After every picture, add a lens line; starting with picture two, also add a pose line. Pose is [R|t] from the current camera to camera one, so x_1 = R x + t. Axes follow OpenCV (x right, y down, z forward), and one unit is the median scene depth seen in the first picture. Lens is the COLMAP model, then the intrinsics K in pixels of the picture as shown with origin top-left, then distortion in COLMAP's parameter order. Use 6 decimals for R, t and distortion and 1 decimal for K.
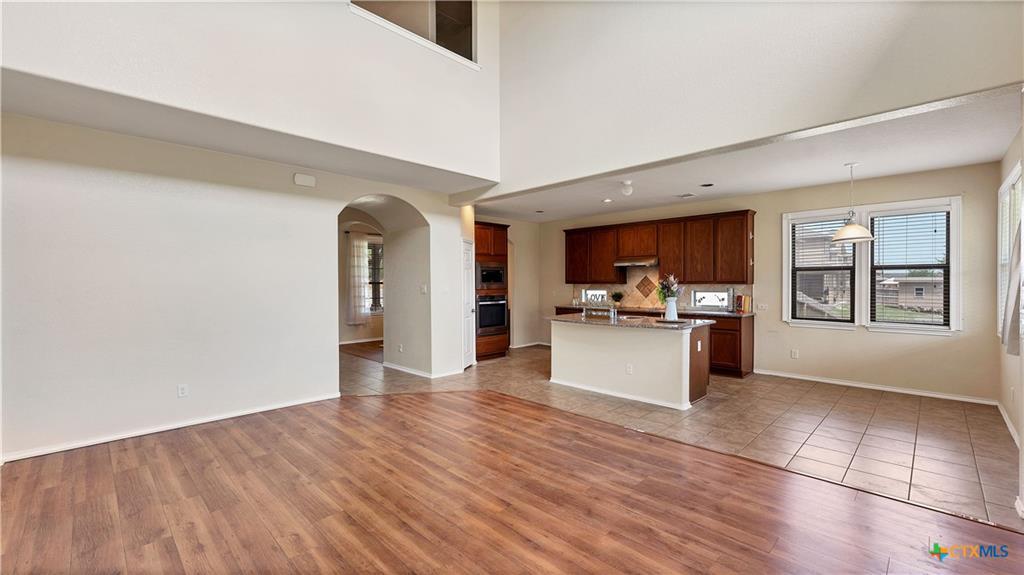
lens RADIAL K [[429.0, 0, 512.0], [0, 429.0, 287.5], [0, 0, 1]] dist [0.002297, -0.000105]
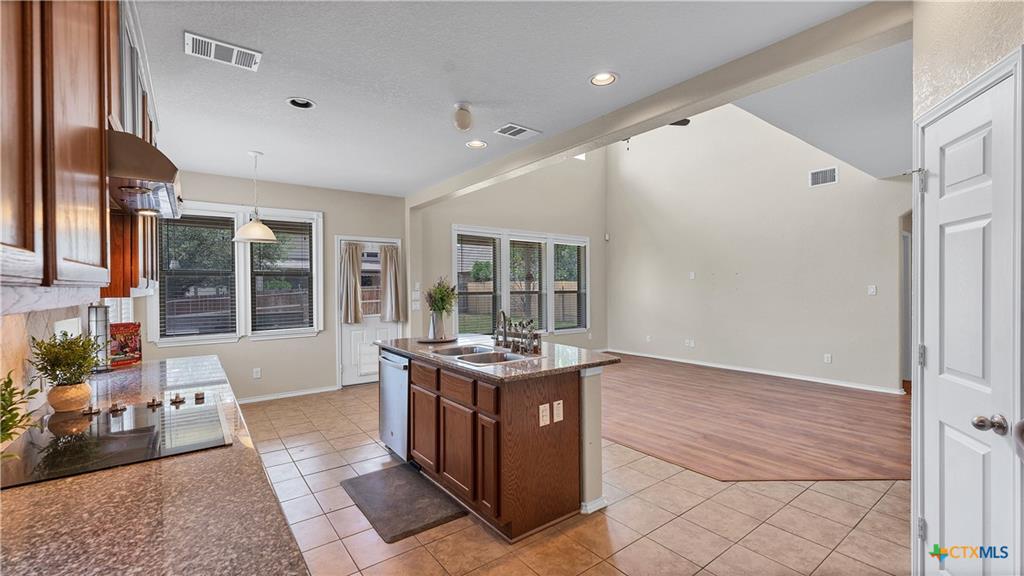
lens RADIAL K [[425.1, 0, 512.0], [0, 425.1, 288.0], [0, 0, 1]] dist [0.000589, -0.000127]
pose [[-0.989819, 0.011831, 0.141843, 0.107079], [0.014089, 0.999789, 0.014927, -0.014933], [-0.141636, 0.016773, -0.989777, 1.290294]]
